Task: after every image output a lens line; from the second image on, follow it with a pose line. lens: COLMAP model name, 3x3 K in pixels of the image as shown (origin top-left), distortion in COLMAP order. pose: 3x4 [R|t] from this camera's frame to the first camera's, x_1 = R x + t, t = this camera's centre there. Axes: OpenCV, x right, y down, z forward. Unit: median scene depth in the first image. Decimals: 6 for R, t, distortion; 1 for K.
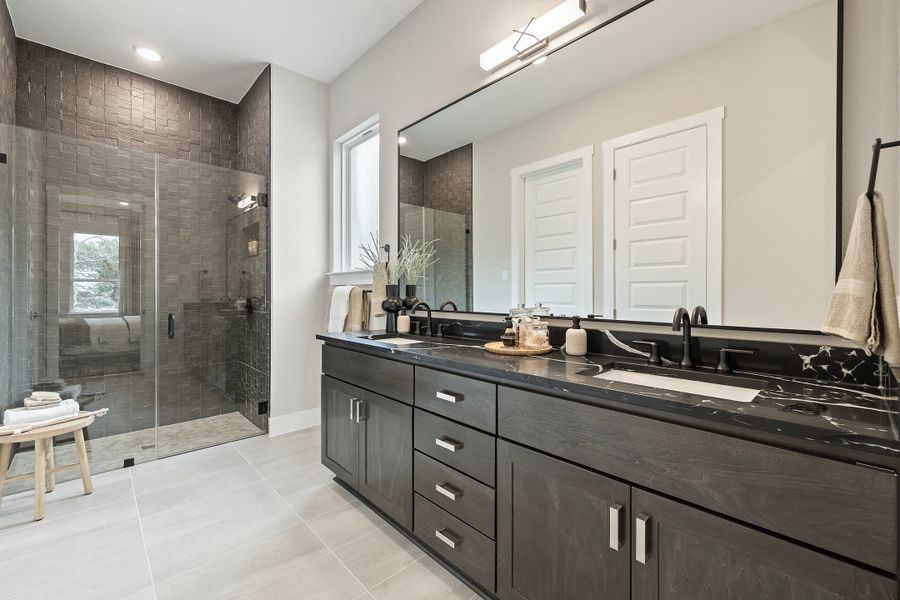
lens RADIAL K [[380.0, 0, 448.2], [0, 380.0, 296.1], [0, 0, 1]] dist [0.000116, -0.000372]
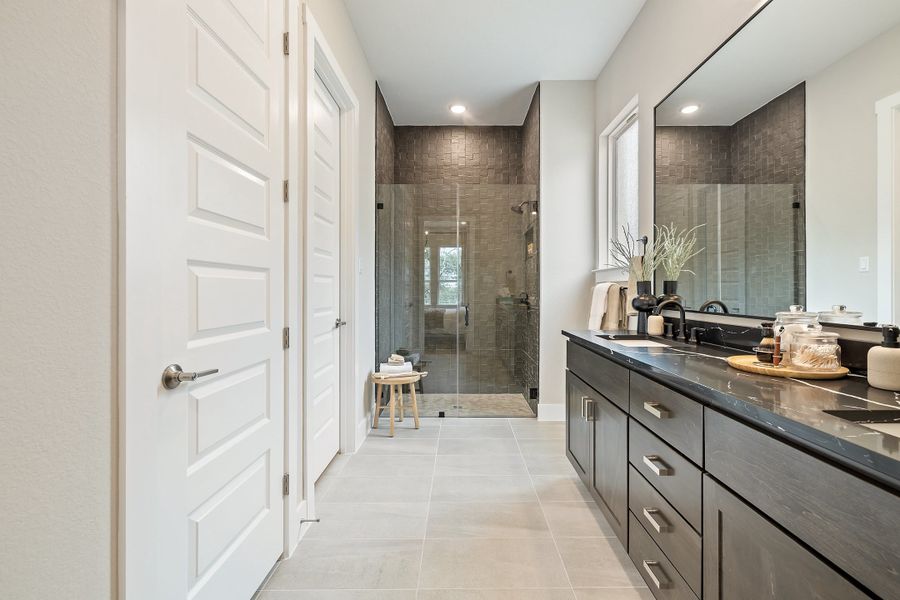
lens RADIAL K [[380.0, 0, 449.5], [0, 380.0, 294.2], [0, 0, 1]] dist [0.000116, -0.000372]
pose [[0.728999, 0.006118, -0.684487, 0.097961], [-0.004748, 0.999981, 0.003880, -0.000103], [0.684498, 0.000422, 0.729015, 0.020299]]
